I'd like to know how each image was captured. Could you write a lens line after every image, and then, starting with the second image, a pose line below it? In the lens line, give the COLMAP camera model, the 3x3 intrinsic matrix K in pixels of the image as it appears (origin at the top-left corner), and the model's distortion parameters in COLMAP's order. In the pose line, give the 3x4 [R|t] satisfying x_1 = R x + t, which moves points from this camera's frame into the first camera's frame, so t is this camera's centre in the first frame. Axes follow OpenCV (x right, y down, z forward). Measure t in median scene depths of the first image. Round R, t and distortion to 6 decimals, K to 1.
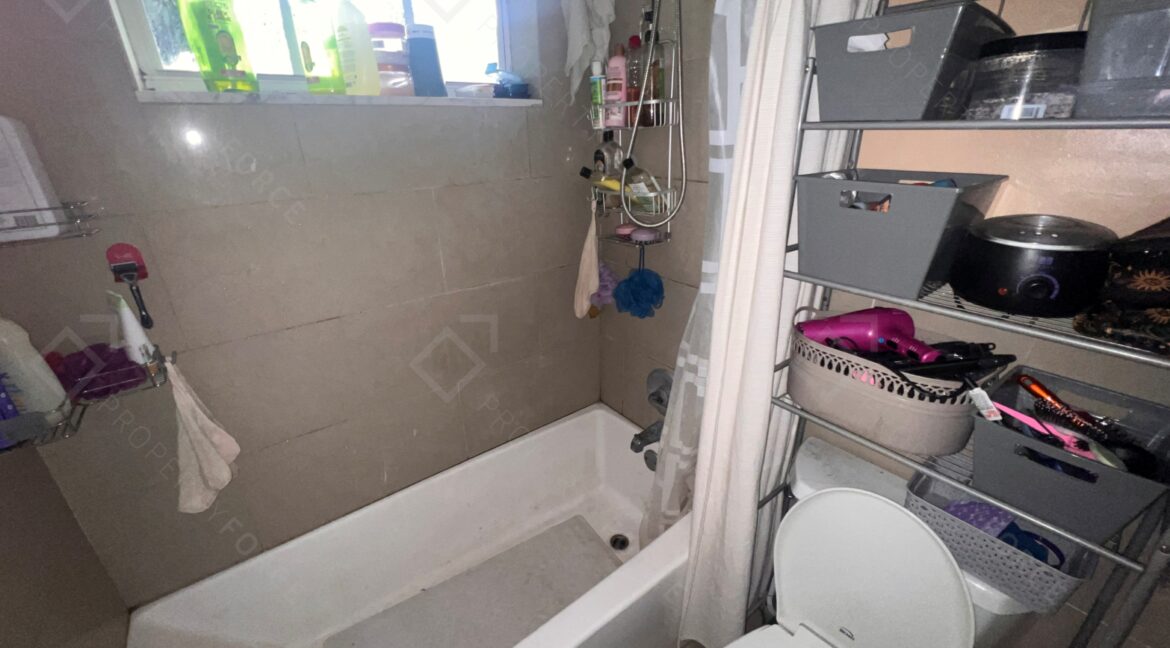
lens RADIAL K [[468.7, 0, 582.5], [0, 468.7, 322.3], [0, 0, 1]] dist [-0.004508, 0.000089]
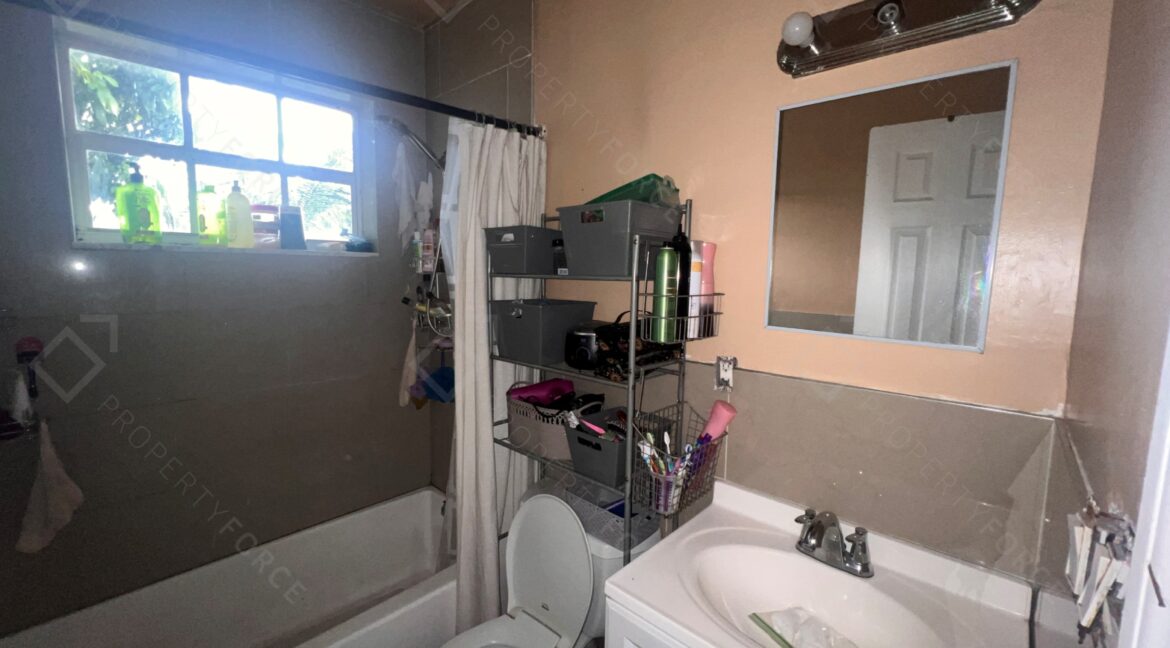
lens RADIAL K [[470.3, 0, 582.3], [0, 470.3, 322.5], [0, 0, 1]] dist [-0.003965, 0.001115]
pose [[0.986976, 0.013224, 0.160322, 0.387177], [0.032668, 0.959374, -0.280241, 0.210079], [-0.157515, 0.281829, 0.946447, -0.545541]]
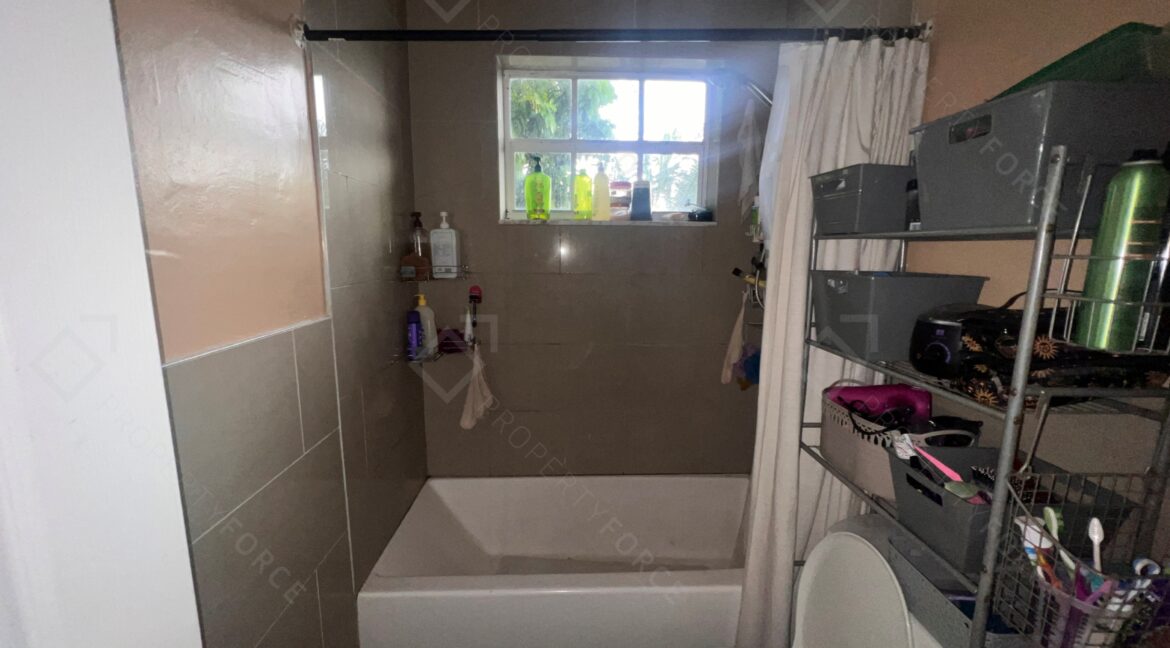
lens RADIAL K [[468.7, 0, 582.5], [0, 468.7, 322.3], [0, 0, 1]] dist [-0.004508, 0.000089]
pose [[0.810568, 0.115434, -0.574156, 0.540797], [-0.246228, 0.956694, -0.155270, 0.169377], [0.531368, 0.267230, 0.803888, -0.344186]]
